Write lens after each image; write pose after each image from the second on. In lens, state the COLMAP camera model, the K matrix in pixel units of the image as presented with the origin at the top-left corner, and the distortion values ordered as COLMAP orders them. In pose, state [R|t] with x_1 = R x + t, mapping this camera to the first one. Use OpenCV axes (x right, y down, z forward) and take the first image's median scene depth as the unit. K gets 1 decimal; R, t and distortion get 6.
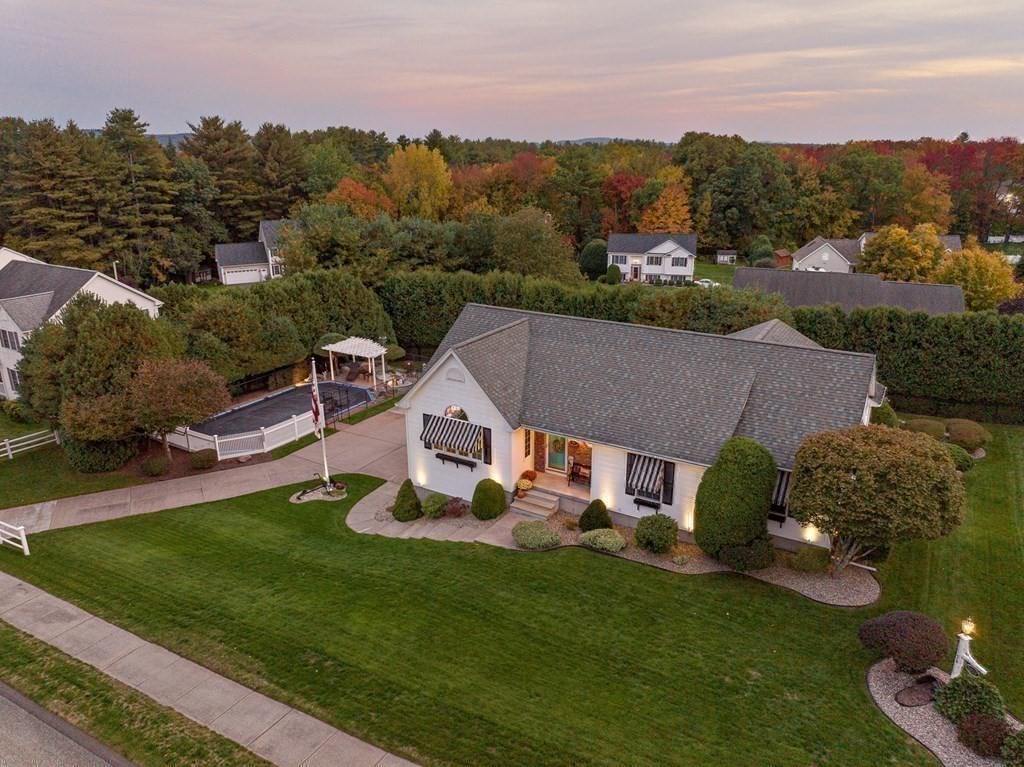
lens RADIAL K [[728.4, 0, 509.1], [0, 728.4, 367.0], [0, 0, 1]] dist [-0.015466, 0.000438]
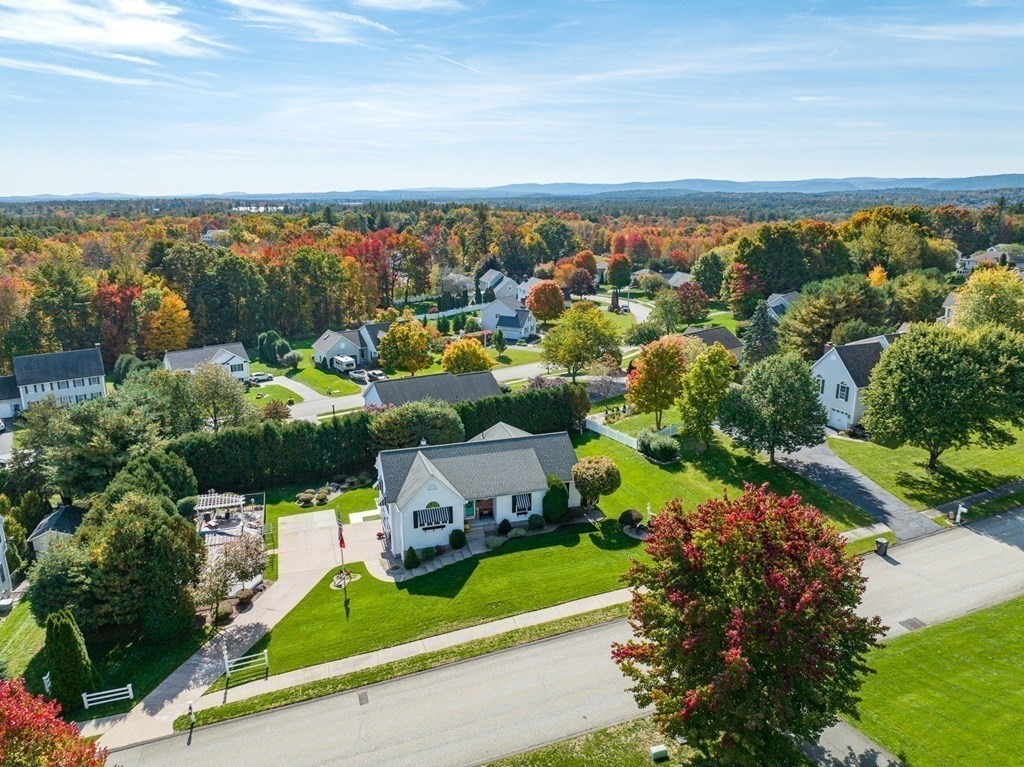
lens RADIAL K [[715.6, 0, 512.0], [0, 715.6, 383.5], [0, 0, 1]] dist [-0.036623, -0.004641]
pose [[0.670106, -0.206637, 0.712923, -1.312858], [0.224215, 0.971952, 0.070966, -0.372972], [-0.707591, 0.112293, 0.697642, -0.632566]]
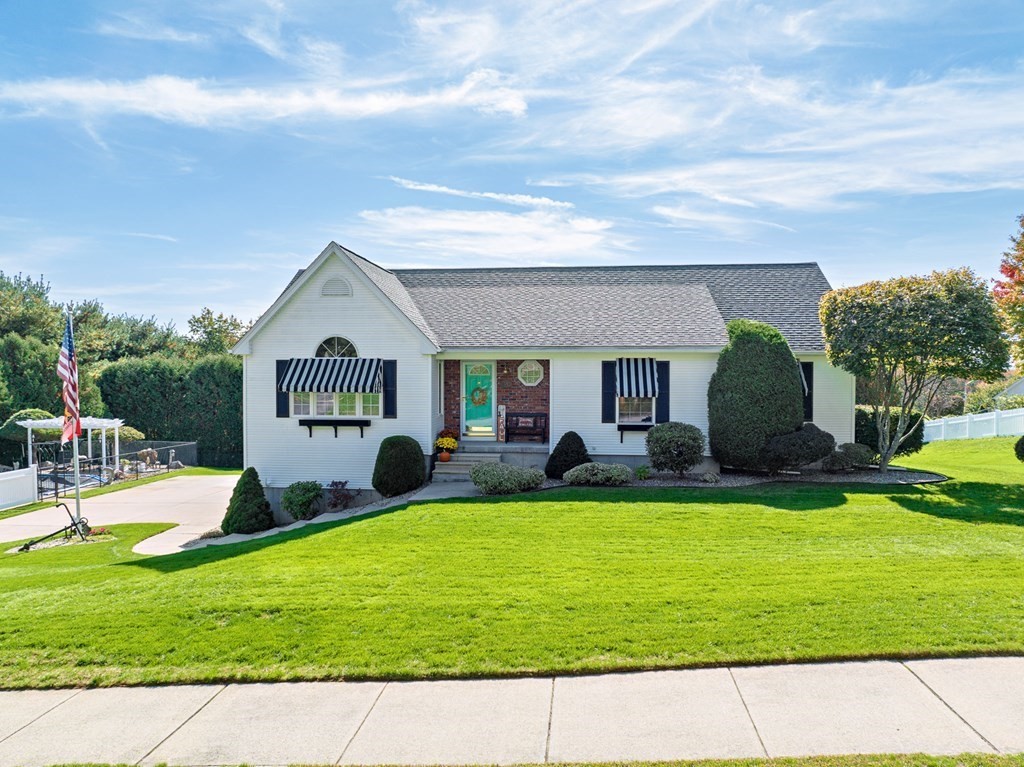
lens RADIAL K [[728.4, 0, 509.1], [0, 728.4, 367.0], [0, 0, 1]] dist [-0.015466, 0.000438]
pose [[0.907814, 0.002260, 0.419367, -0.209568], [0.121318, 0.955815, -0.267769, 0.279352], [-0.401442, 0.293962, 0.867428, 0.360607]]
